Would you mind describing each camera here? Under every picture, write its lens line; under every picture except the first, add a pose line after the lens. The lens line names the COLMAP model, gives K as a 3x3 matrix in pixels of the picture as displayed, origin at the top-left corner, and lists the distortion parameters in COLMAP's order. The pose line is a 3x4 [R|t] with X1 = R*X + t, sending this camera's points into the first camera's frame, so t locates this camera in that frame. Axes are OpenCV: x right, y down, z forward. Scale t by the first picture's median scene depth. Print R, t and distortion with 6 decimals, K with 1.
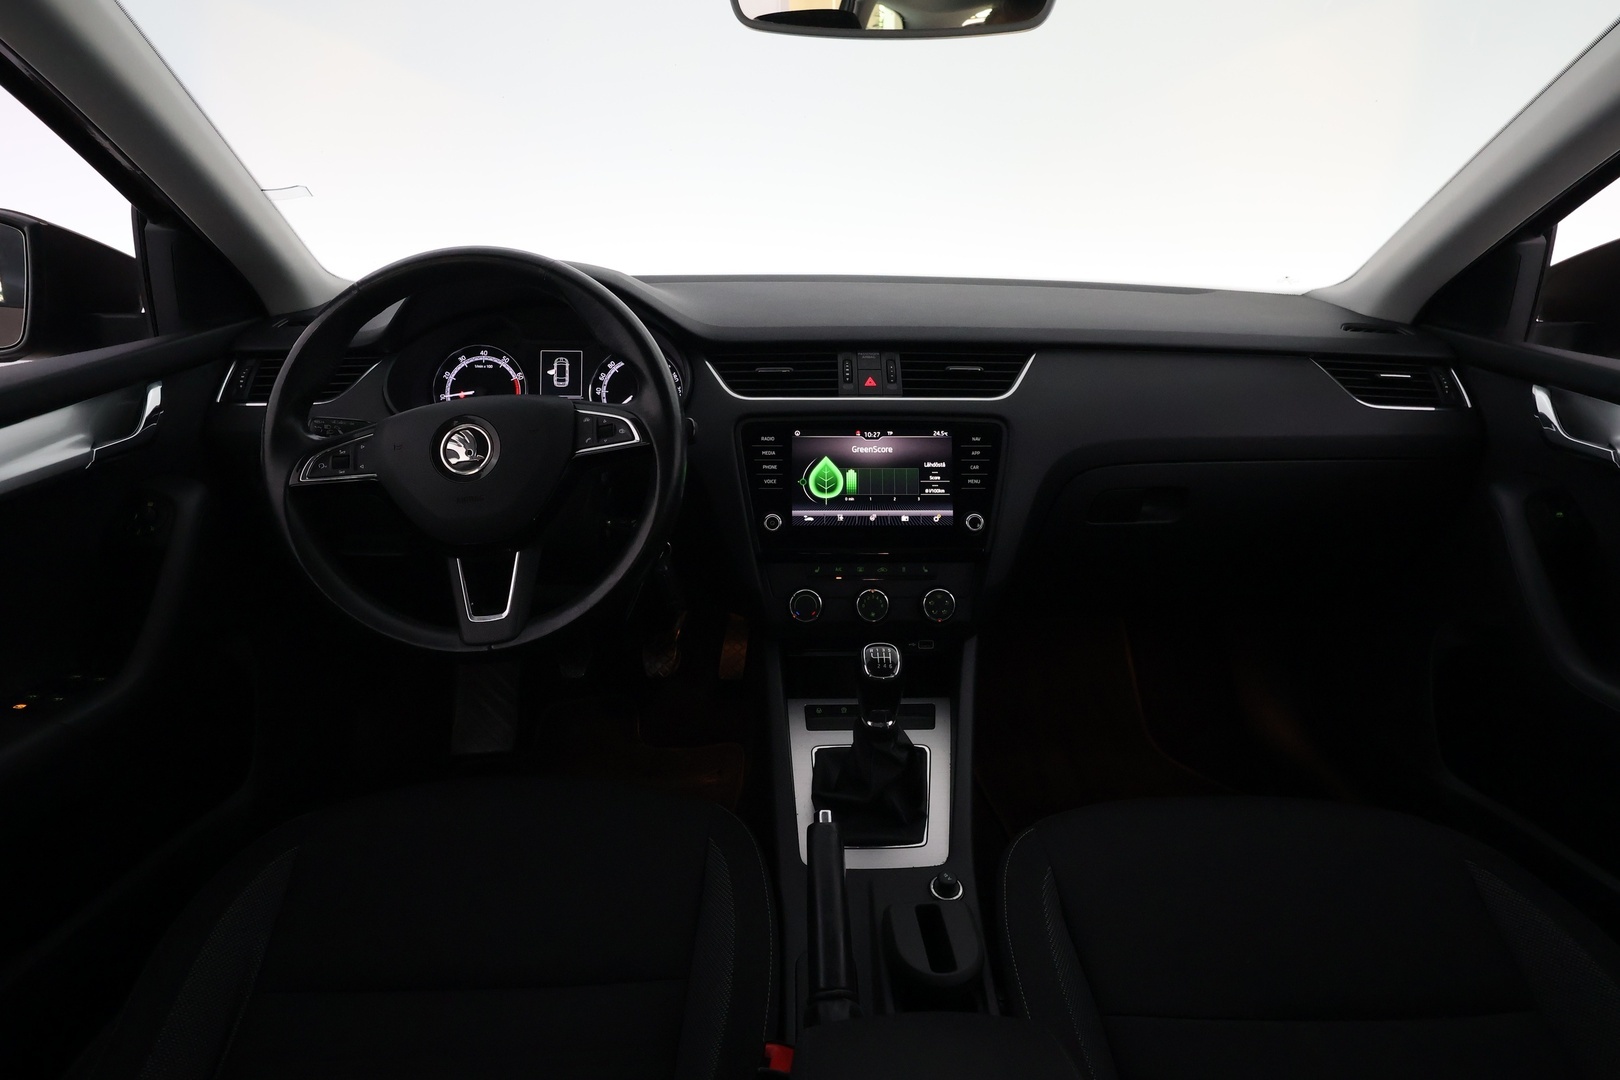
lens RADIAL K [[862.3, 0, 810.0], [0, 862.3, 540.0], [0, 0, 1]] dist [0.002743, 0.000337]
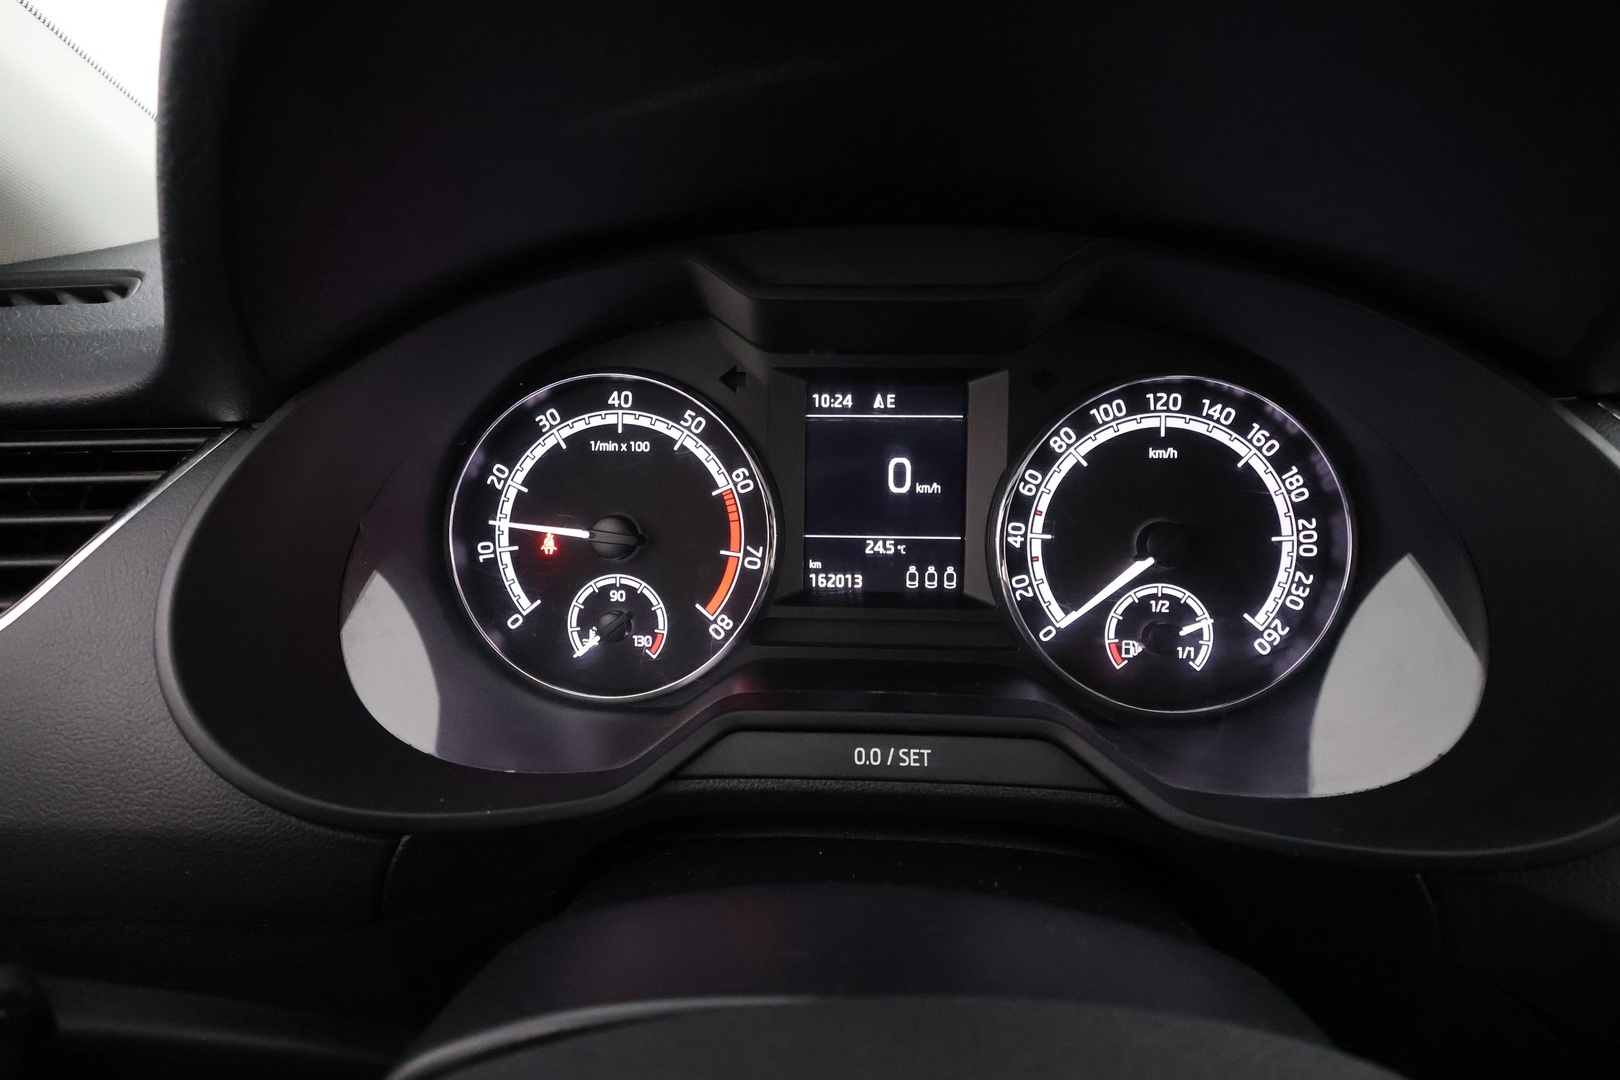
lens RADIAL K [[762.0, 0, 810.0], [0, 762.0, 540.0], [0, 0, 1]] dist [0.002220, 0.000073]
pose [[0.995680, 0.013220, -0.091902, -0.318954], [-0.010375, 0.999454, 0.031359, -0.196058], [0.092266, -0.030270, 0.995274, 0.822777]]
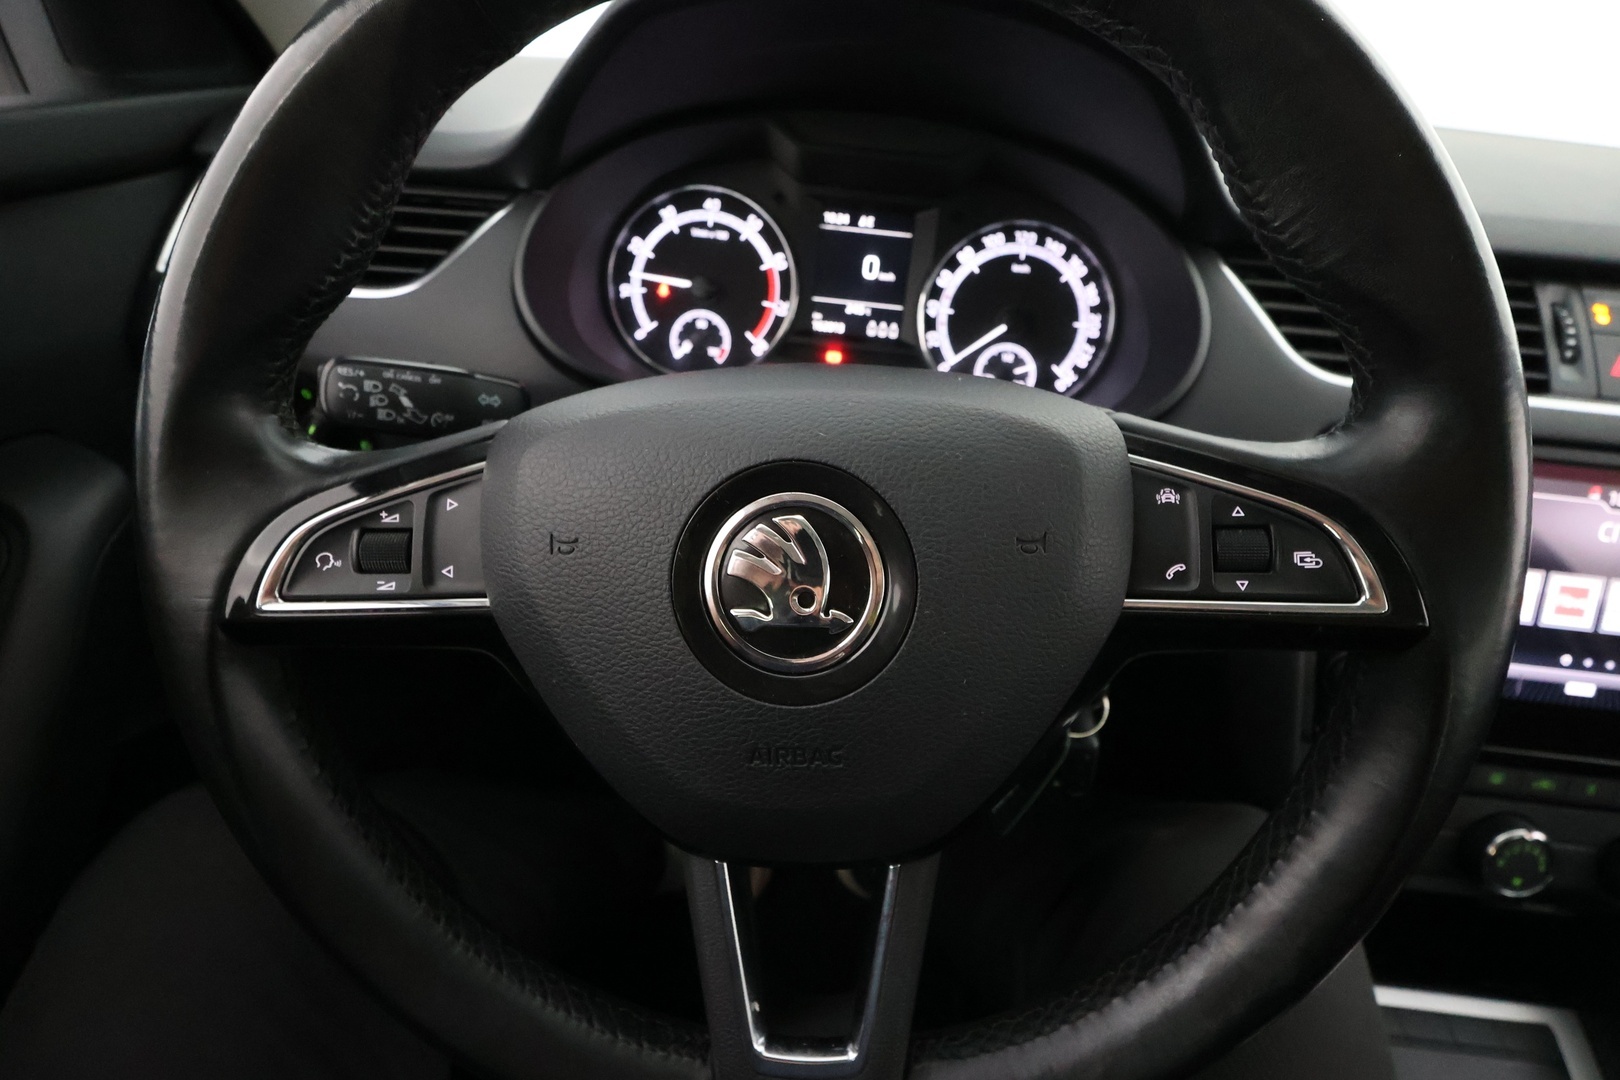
lens RADIAL K [[762.0, 0, 810.0], [0, 762.0, 540.0], [0, 0, 1]] dist [0.002220, 0.000073]
pose [[0.990911, 0.119834, -0.061119, -0.300333], [-0.105578, 0.974361, 0.198681, -0.135110], [0.083361, -0.190422, 0.978157, 0.597509]]
